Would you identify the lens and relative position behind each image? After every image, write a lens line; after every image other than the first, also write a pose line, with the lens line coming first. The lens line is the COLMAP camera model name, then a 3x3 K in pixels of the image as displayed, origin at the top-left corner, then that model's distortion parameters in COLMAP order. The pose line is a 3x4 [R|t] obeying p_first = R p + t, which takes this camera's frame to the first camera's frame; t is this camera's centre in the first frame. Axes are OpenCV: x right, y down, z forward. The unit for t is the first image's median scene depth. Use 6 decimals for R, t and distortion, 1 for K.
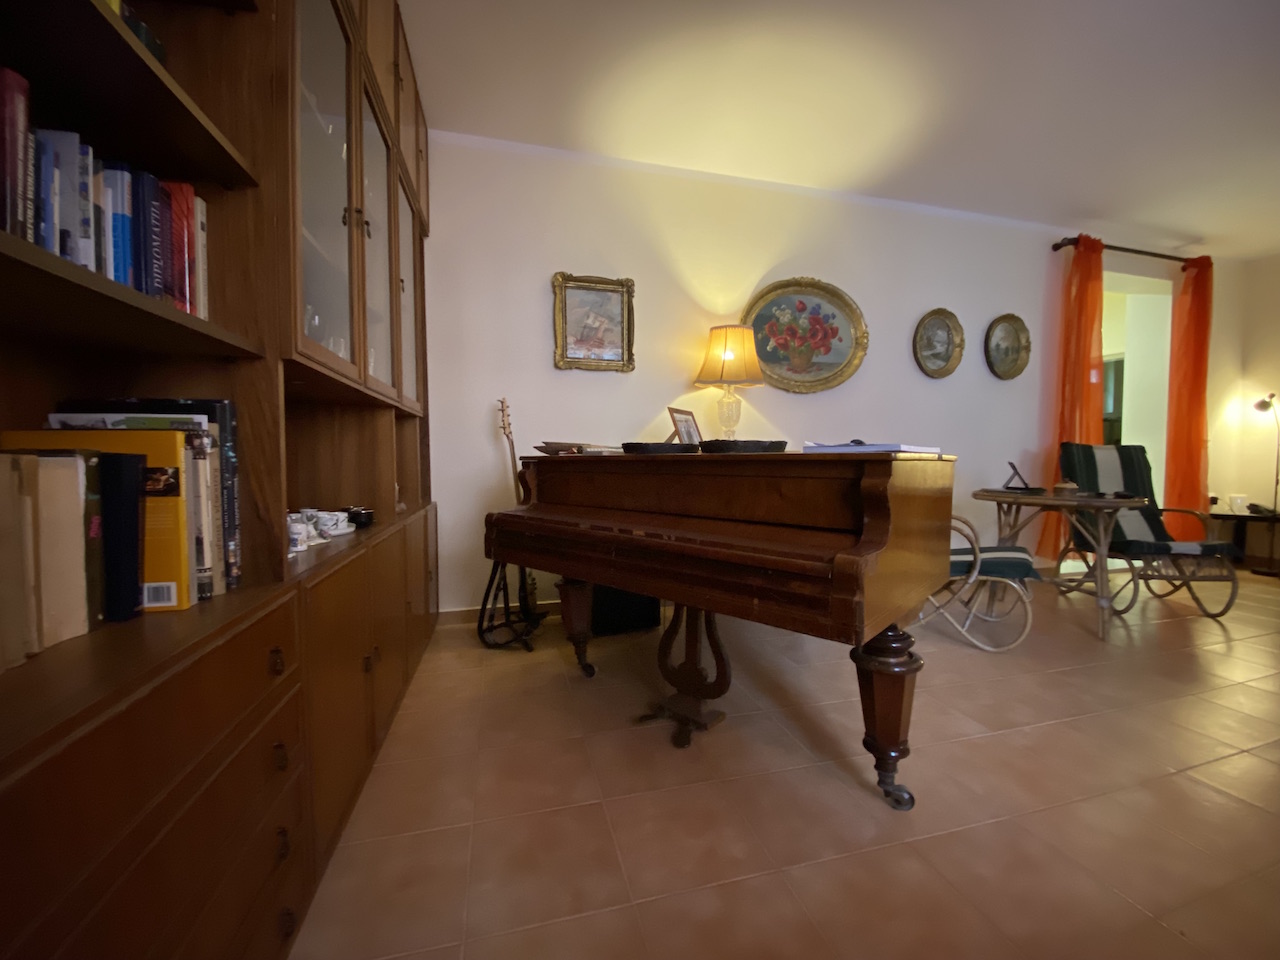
lens RADIAL K [[512.2, 0, 645.3], [0, 512.2, 488.5], [0, 0, 1]] dist [-0.001241, -0.000539]
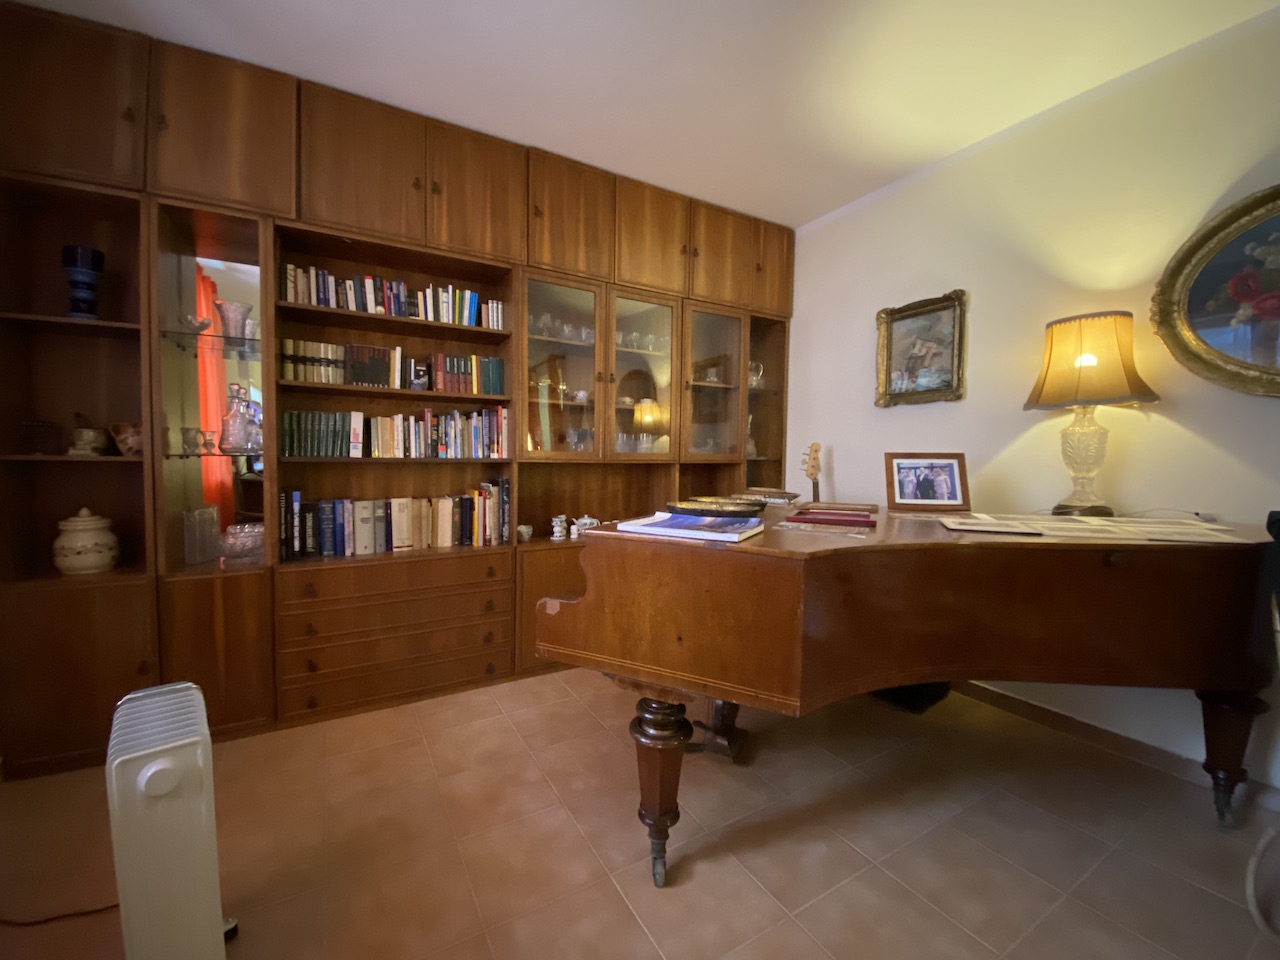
lens RADIAL K [[512.2, 0, 638.6], [0, 512.2, 472.9], [0, 0, 1]] dist [-0.001241, -0.000539]
pose [[0.273180, 0.038230, -0.961203, 0.643025], [-0.065621, 0.997623, 0.021029, -0.094301], [0.959722, 0.057330, 0.275040, 0.285668]]
